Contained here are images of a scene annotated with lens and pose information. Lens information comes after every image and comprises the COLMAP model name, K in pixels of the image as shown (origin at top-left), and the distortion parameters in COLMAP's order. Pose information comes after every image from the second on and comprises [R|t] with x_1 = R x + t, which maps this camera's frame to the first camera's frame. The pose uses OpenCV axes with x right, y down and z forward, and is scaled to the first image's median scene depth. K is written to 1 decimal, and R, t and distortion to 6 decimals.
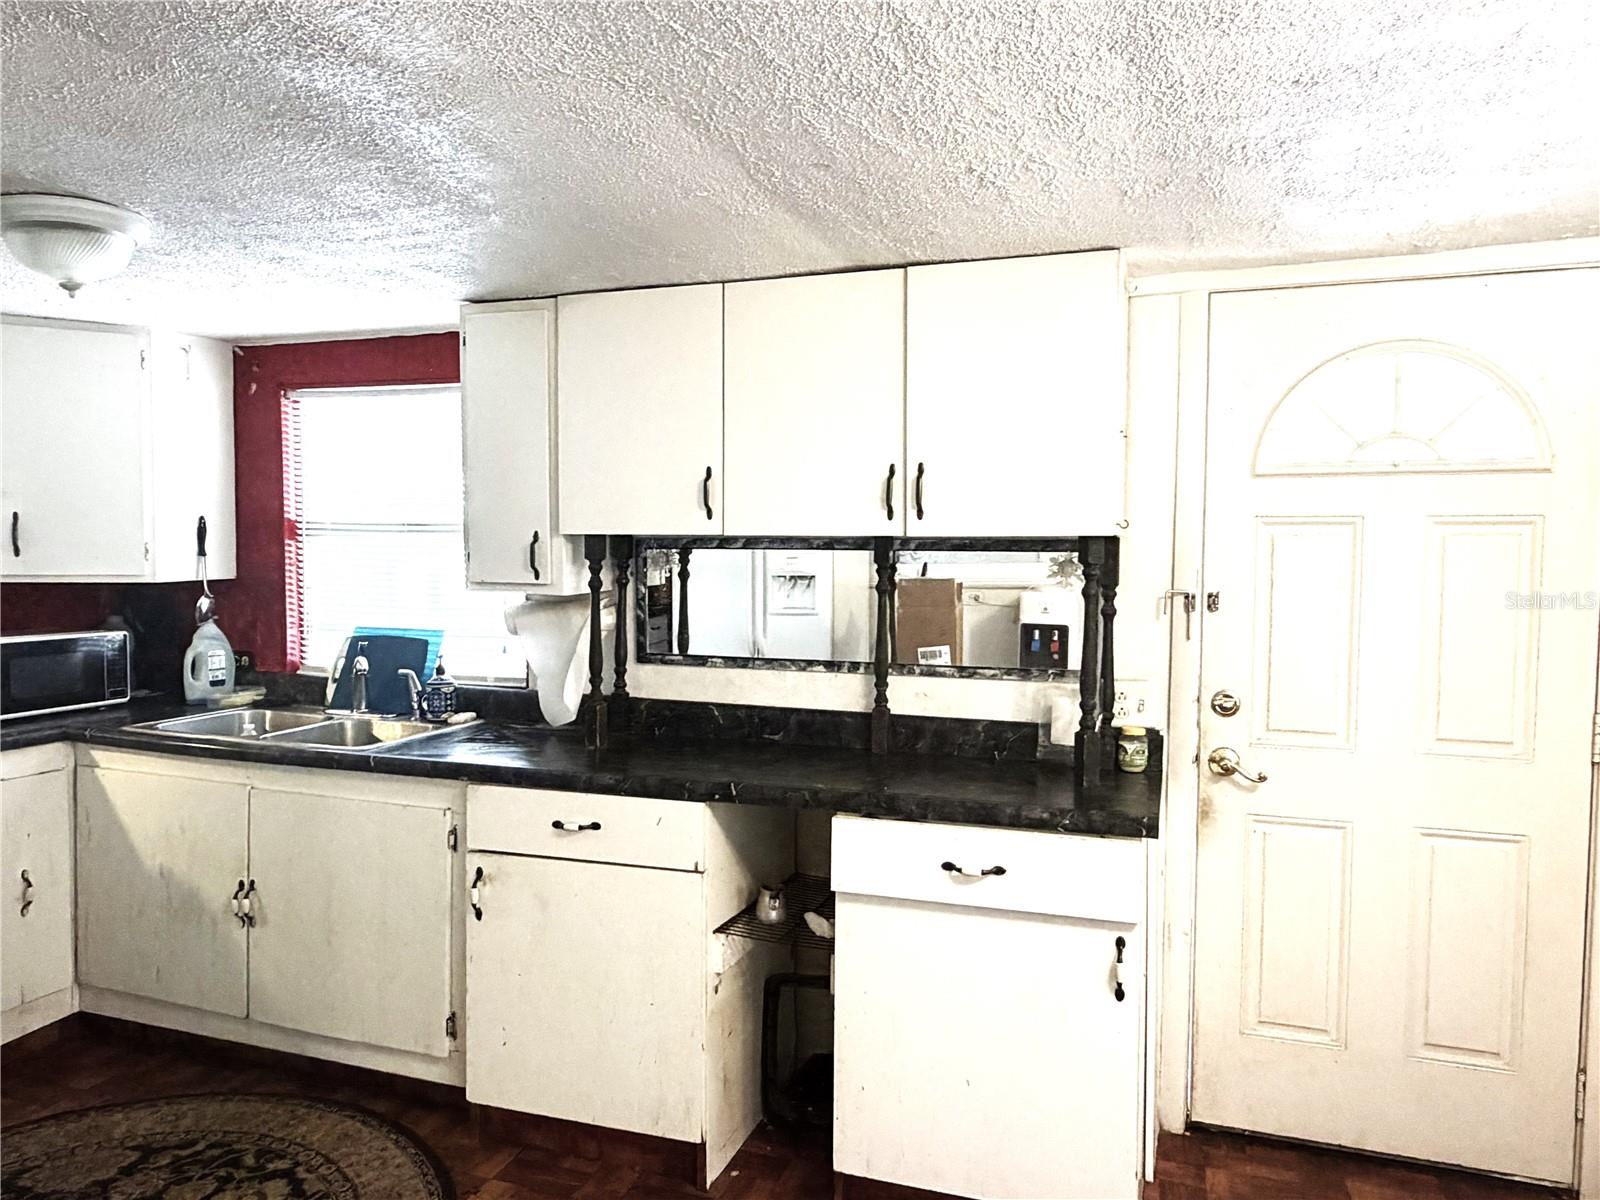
lens RADIAL K [[1098.2, 0, 789.2], [0, 1098.2, 602.4], [0, 0, 1]] dist [-0.000107, 0.000234]
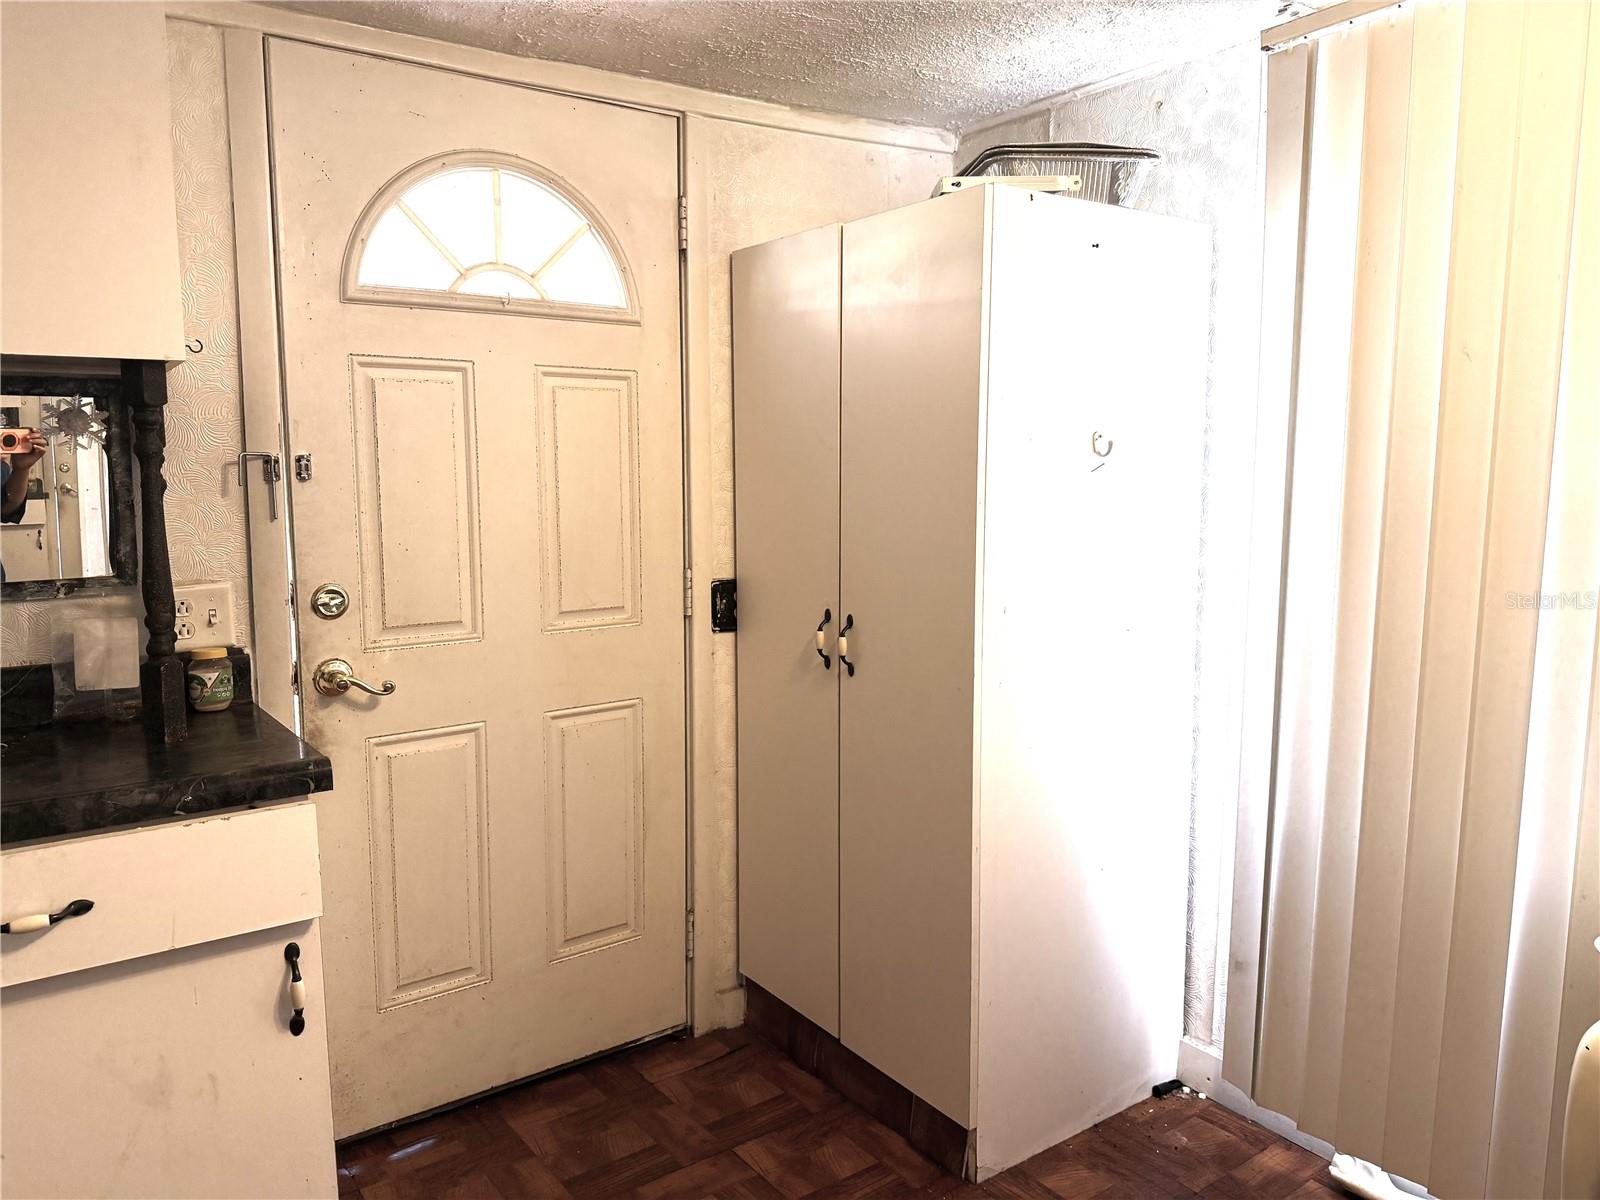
lens RADIAL K [[1126.1, 0, 799.8], [0, 1126.1, 593.4], [0, 0, 1]] dist [0.098804, -0.161773]
pose [[0.585614, -0.099846, 0.804418, -0.049427], [0.048104, 0.994917, 0.088471, 0.031628], [-0.809162, -0.013115, 0.587439, 0.259186]]
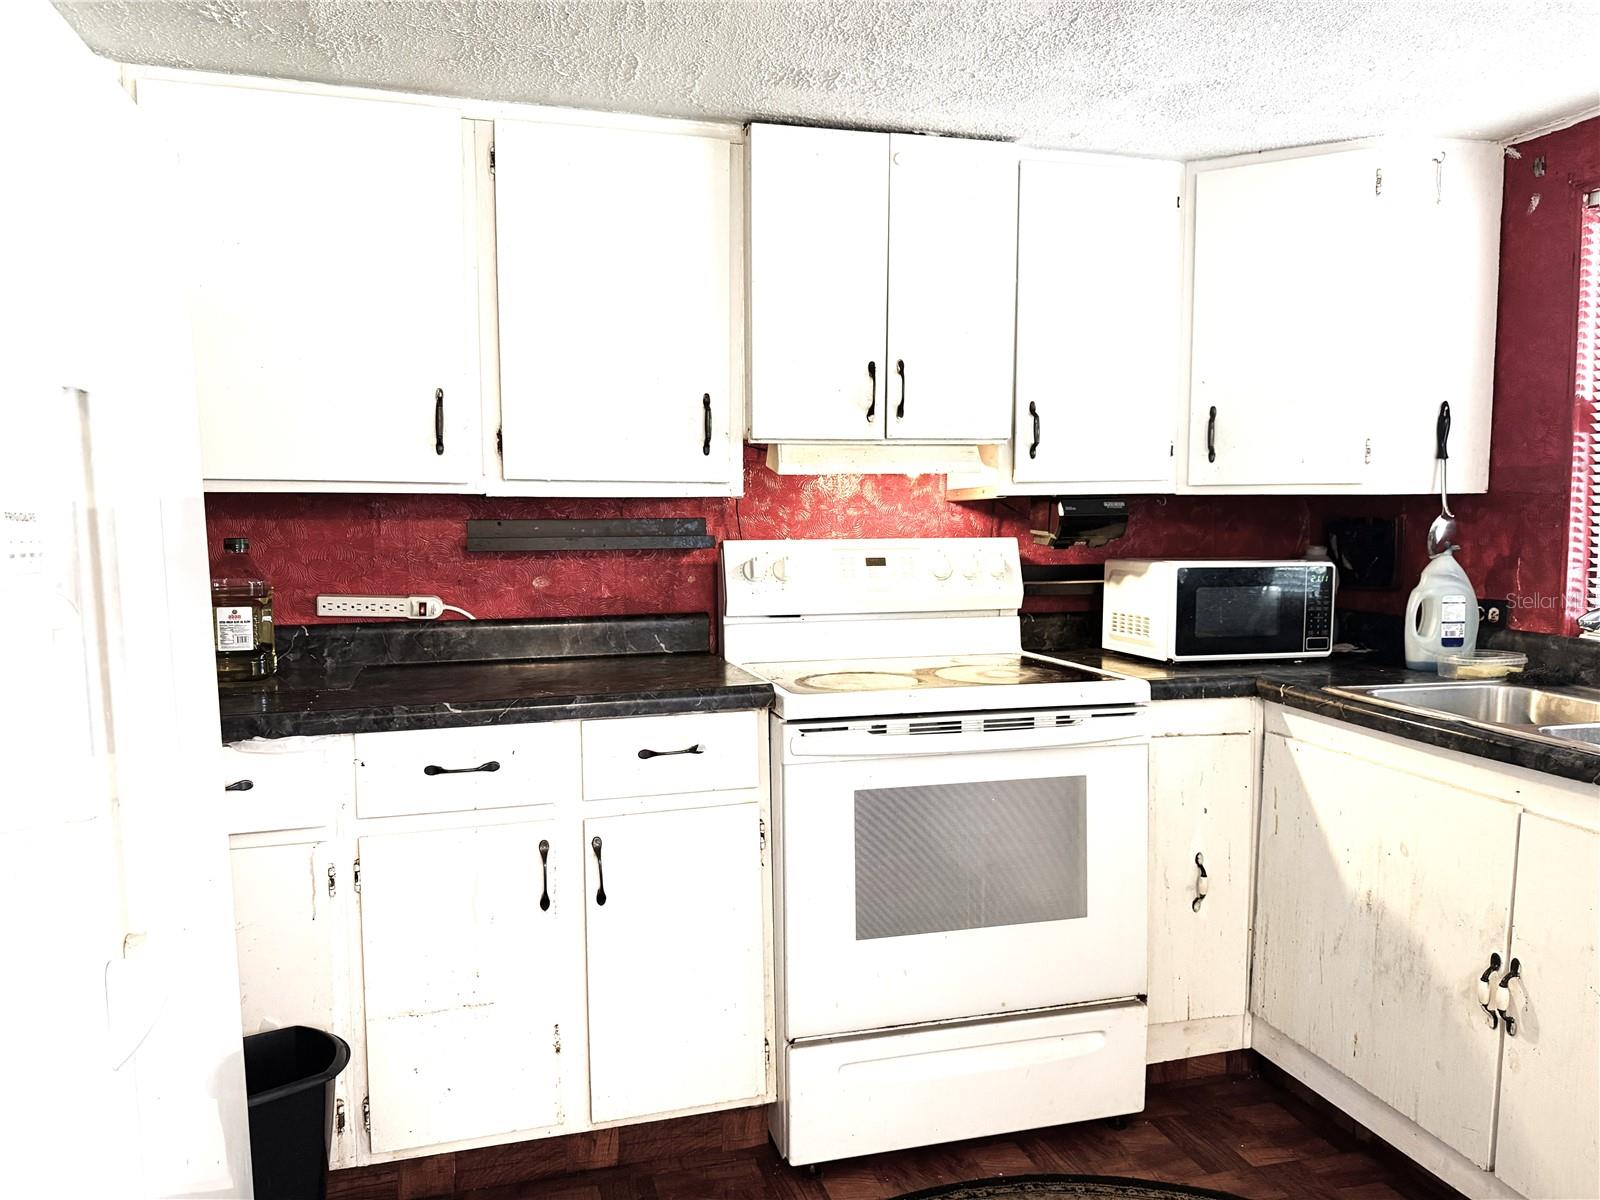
lens RADIAL K [[1119.1, 0, 800.0], [0, 1119.1, 600.0], [0, 0, 1]] dist [0.005471, -0.021739]
pose [[0.568853, 0.053666, -0.820686, -0.231083], [-0.039276, 0.998503, 0.038070, 0.047392], [0.821501, 0.010577, 0.570109, 0.336460]]
